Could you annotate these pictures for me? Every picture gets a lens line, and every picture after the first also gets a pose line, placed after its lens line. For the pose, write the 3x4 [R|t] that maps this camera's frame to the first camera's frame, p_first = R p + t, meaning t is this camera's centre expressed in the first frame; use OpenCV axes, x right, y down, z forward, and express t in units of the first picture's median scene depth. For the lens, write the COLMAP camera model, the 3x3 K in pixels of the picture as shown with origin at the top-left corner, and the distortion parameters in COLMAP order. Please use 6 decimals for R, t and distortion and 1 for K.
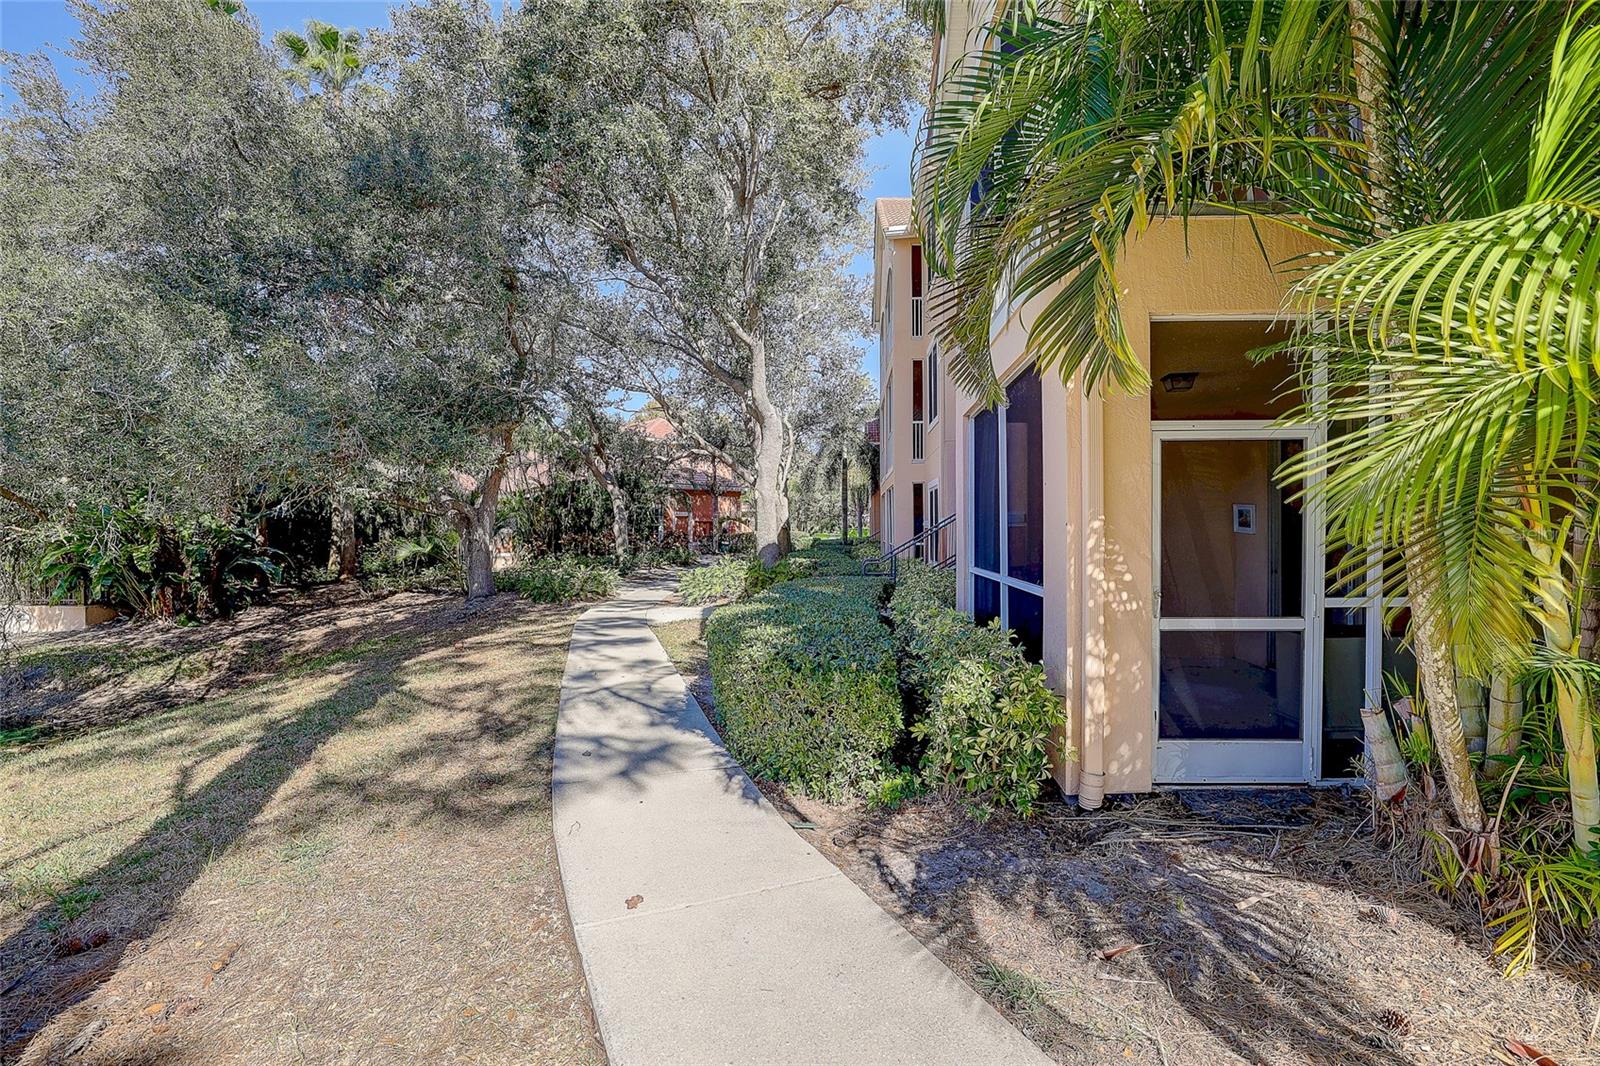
lens RADIAL K [[688.8, 0, 796.5], [0, 688.8, 533.2], [0, 0, 1]] dist [-0.049509, 0.020102]
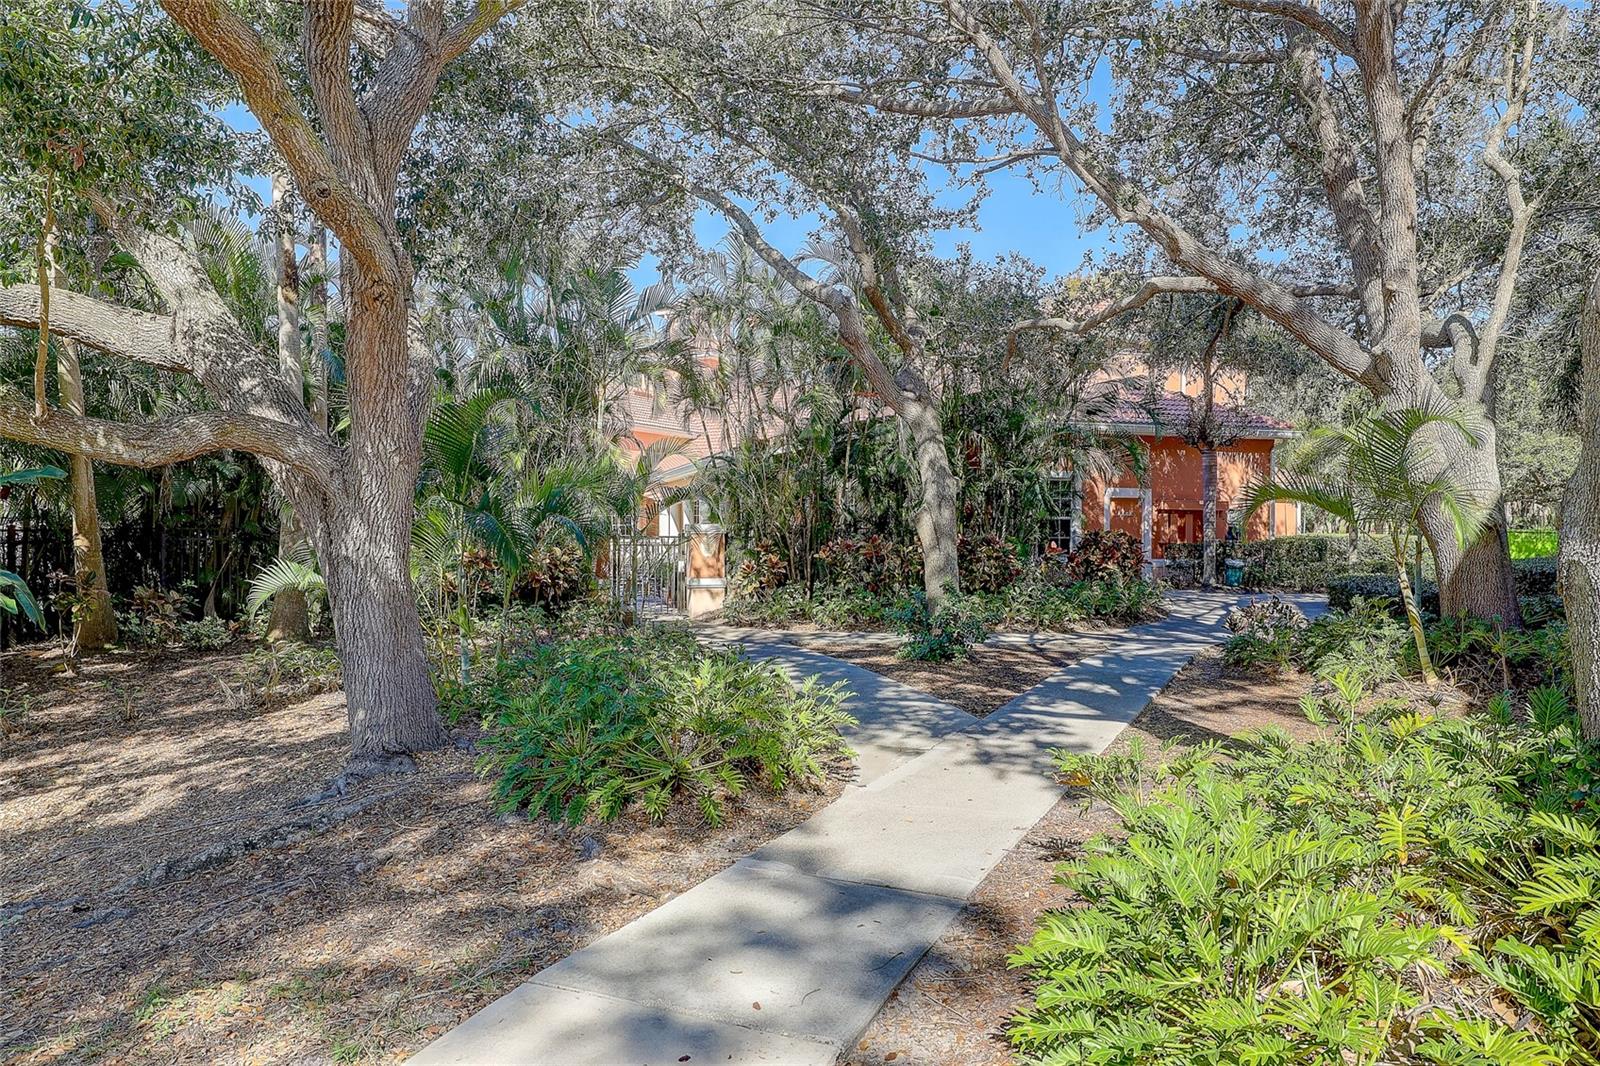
lens RADIAL K [[1085.5, 0, 800.0], [0, 1085.5, 533.0], [0, 0, 1]] dist [-0.000875, -0.000260]
pose [[0.893273, 0.013030, -0.449325, -0.046008], [-0.012773, 0.999912, 0.003602, -0.002548], [0.449332, 0.002522, 0.893361, 0.314875]]
